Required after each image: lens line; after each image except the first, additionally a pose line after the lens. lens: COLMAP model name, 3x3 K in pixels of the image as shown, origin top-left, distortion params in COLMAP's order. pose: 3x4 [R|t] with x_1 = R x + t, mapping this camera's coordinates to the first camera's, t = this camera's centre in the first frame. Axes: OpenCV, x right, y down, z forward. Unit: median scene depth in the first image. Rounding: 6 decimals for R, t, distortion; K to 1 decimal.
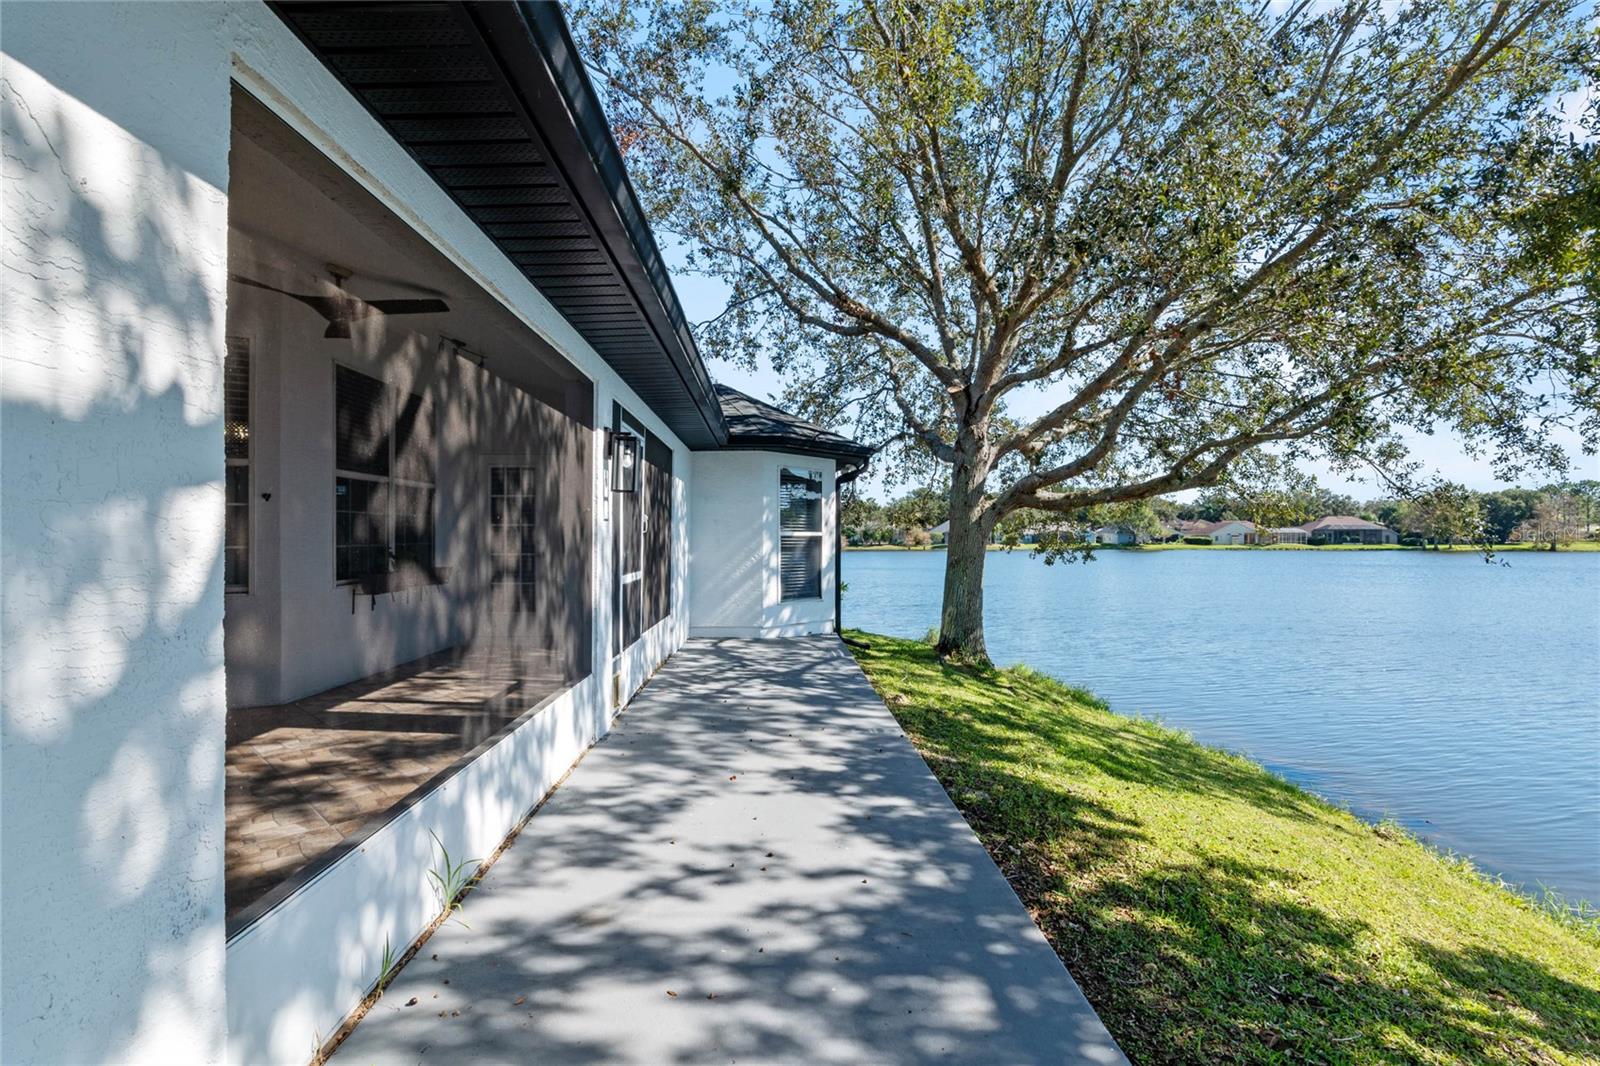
lens RADIAL K [[718.0, 0, 761.8], [0, 718.0, 533.0], [0, 0, 1]] dist [-0.034326, 0.000114]
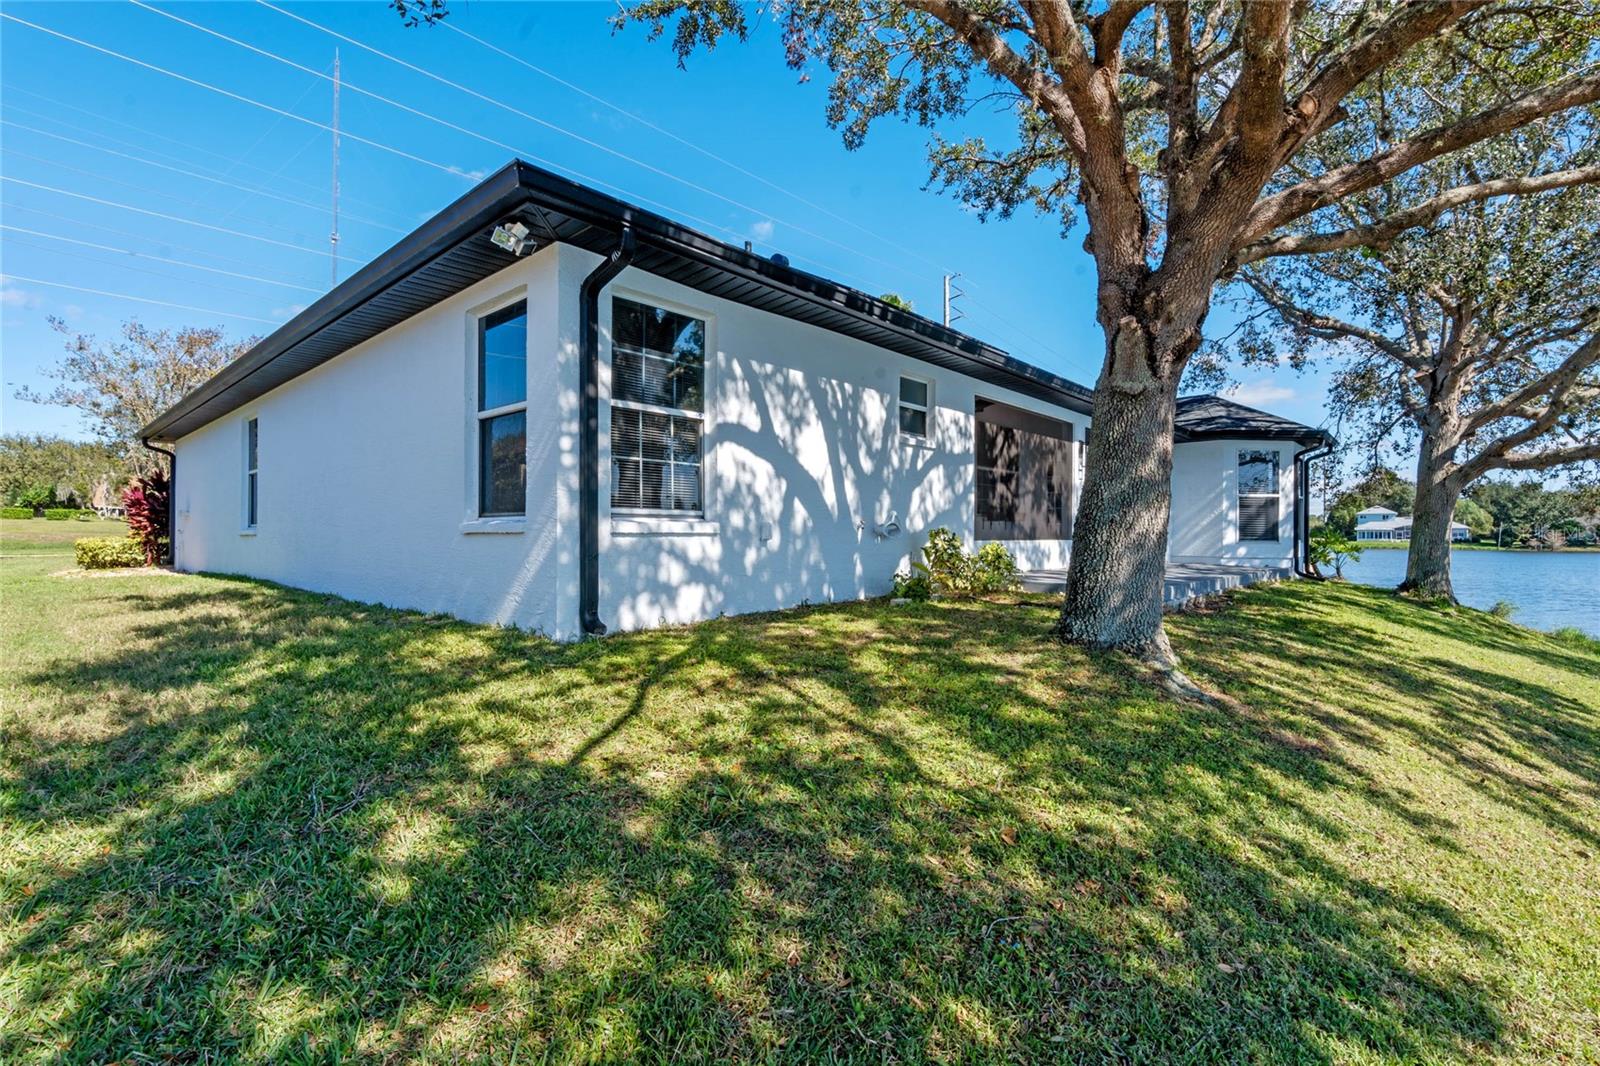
lens RADIAL K [[742.2, 0, 800.0], [0, 742.2, 533.0], [0, 0, 1]] dist [-0.022591, 0.000298]
pose [[0.747804, -0.000661, -0.663919, 0.295921], [0.000019, 1.000000, -0.000975, 0.066151], [0.663920, 0.000717, 0.747804, -0.597105]]
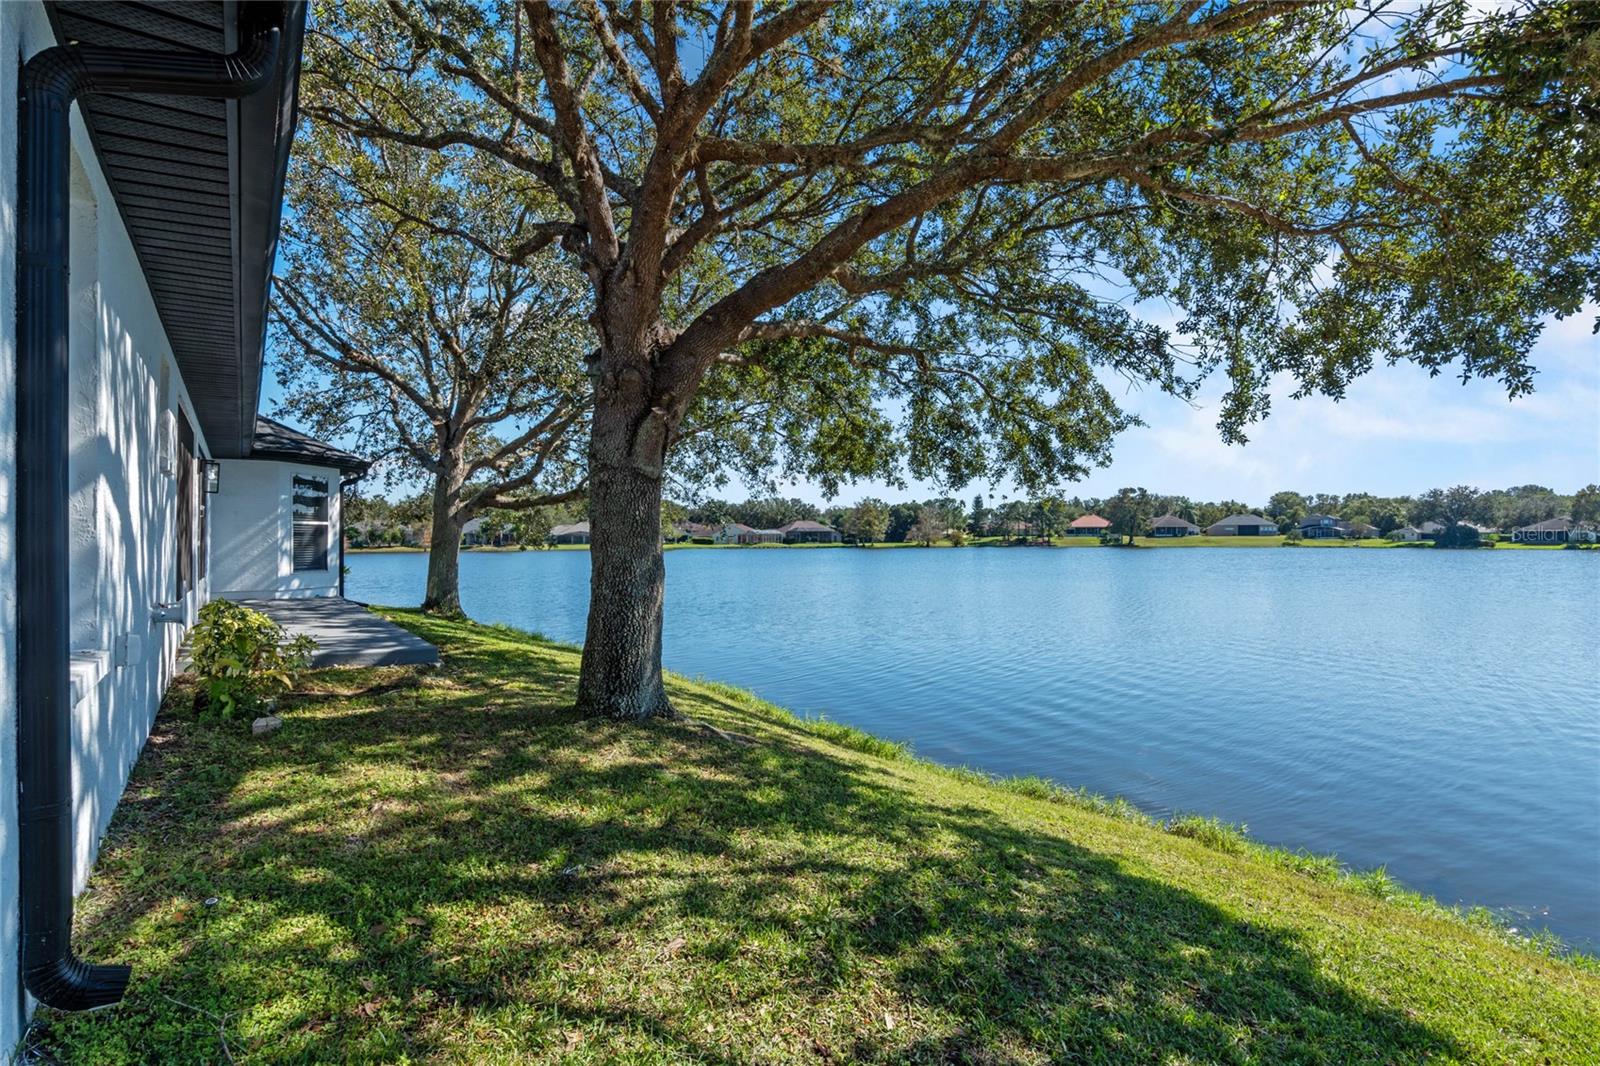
lens RADIAL K [[742.2, 0, 800.0], [0, 742.2, 533.0], [0, 0, 1]] dist [-0.022591, 0.000298]
pose [[0.784691, 0.002162, 0.619883, -0.069994], [-0.000752, 0.999997, -0.002536, 0.019606], [-0.619886, 0.001524, 0.784690, -0.571916]]
